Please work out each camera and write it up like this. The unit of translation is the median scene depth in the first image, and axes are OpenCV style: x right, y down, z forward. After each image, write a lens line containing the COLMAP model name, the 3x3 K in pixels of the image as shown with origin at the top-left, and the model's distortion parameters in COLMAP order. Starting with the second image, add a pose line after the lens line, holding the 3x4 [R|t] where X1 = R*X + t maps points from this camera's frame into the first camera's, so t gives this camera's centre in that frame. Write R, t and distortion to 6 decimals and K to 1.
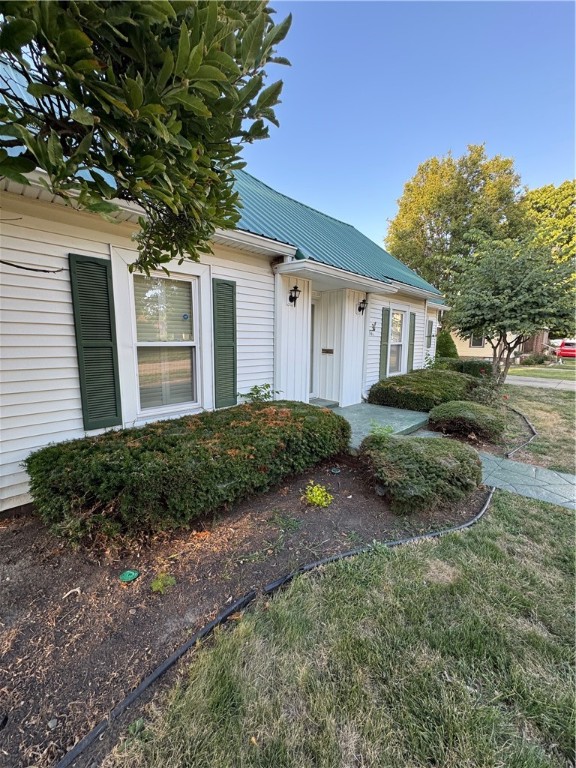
lens RADIAL K [[306.3, 0, 288.0], [0, 306.3, 384.0], [0, 0, 1]] dist [-0.004390, 0.000119]
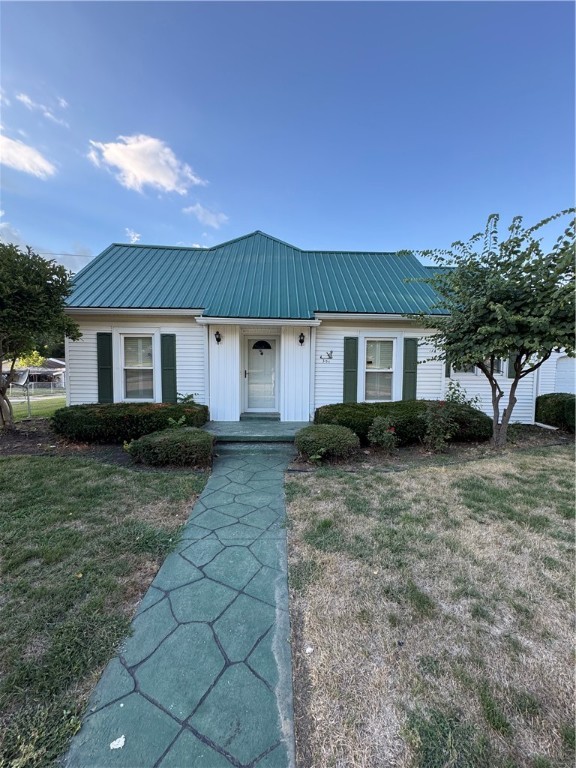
lens RADIAL K [[306.3, 0, 288.0], [0, 306.3, 384.0], [0, 0, 1]] dist [-0.004390, 0.000119]
pose [[0.734654, 0.034251, -0.677577, 1.197447], [-0.101154, 0.993091, -0.059474, -0.003516], [0.670858, 0.112233, 0.733044, 0.131212]]
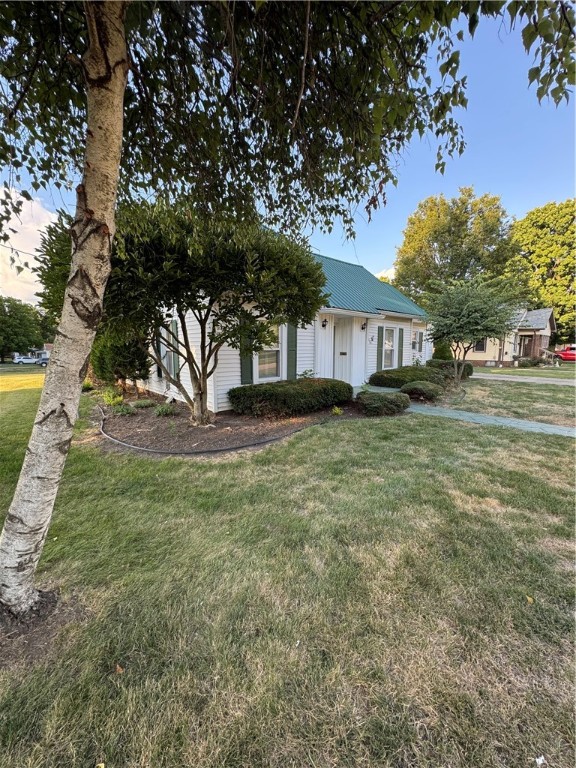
lens RADIAL K [[306.3, 0, 288.0], [0, 306.3, 384.0], [0, 0, 1]] dist [-0.004390, 0.000119]
pose [[0.997887, -0.001233, -0.064966, -0.077222], [-0.000305, 0.999720, -0.023645, 0.120116], [0.064977, 0.023615, 0.997607, -0.830495]]
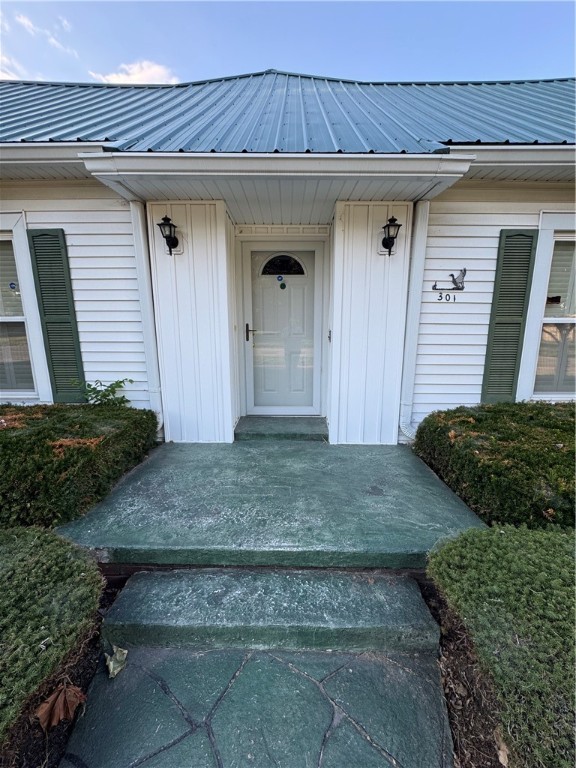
lens RADIAL K [[306.3, 0, 288.0], [0, 306.3, 384.0], [0, 0, 1]] dist [-0.004390, 0.000119]
pose [[0.697254, 0.129139, -0.705096, 0.566004], [-0.097859, 0.991578, 0.084837, -0.072975], [0.710113, 0.009847, 0.704019, 0.687257]]
